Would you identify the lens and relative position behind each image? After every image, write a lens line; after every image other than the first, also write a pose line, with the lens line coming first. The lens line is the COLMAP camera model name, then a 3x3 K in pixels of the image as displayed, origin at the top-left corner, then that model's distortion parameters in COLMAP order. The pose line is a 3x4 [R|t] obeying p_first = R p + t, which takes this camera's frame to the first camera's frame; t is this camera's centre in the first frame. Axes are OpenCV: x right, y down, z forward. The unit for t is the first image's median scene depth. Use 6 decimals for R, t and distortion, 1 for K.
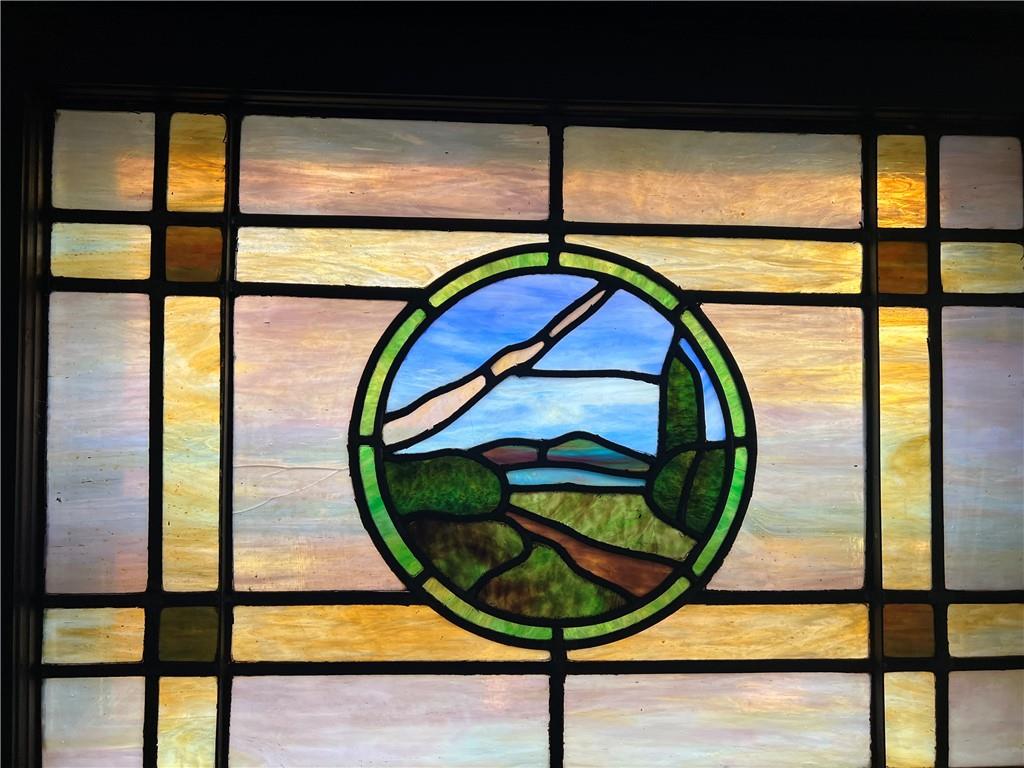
lens RADIAL K [[768.6, 0, 515.4], [0, 768.6, 386.4], [0, 0, 1]] dist [0.003702, -0.004789]
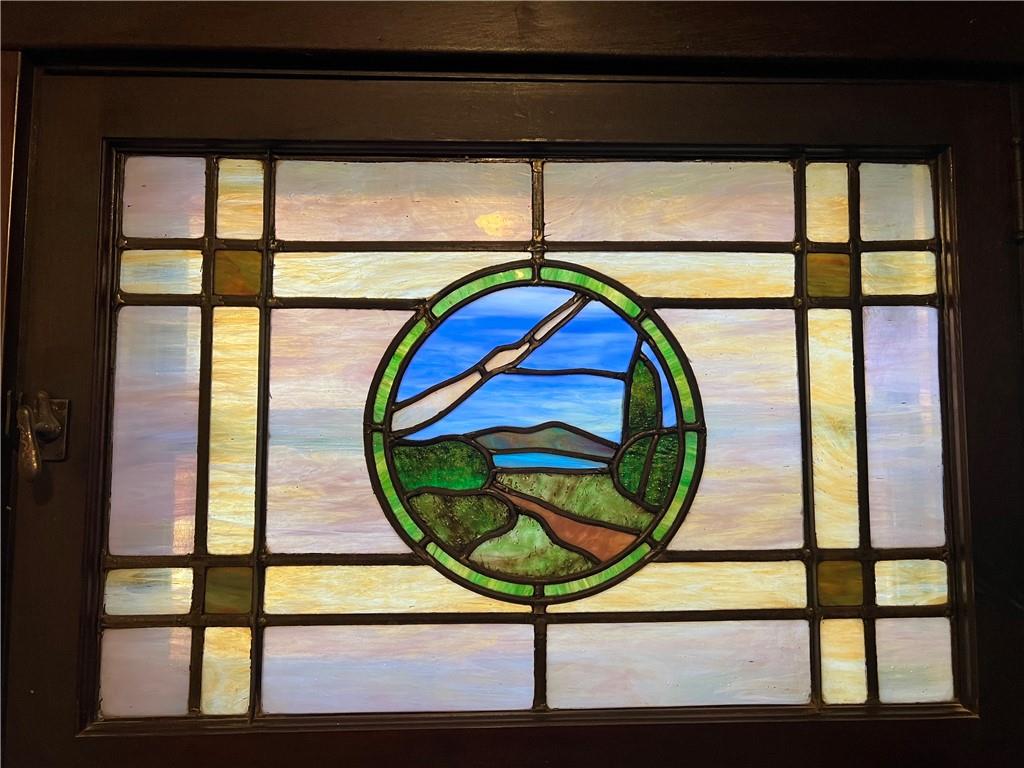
lens RADIAL K [[768.6, 0, 510.3], [0, 768.6, 384.6], [0, 0, 1]] dist [0.003702, -0.004789]
pose [[0.998721, -0.009175, -0.049715, 0.069915], [0.006101, 0.998080, -0.061642, 0.080251], [0.050186, 0.061260, 0.996859, -0.177248]]
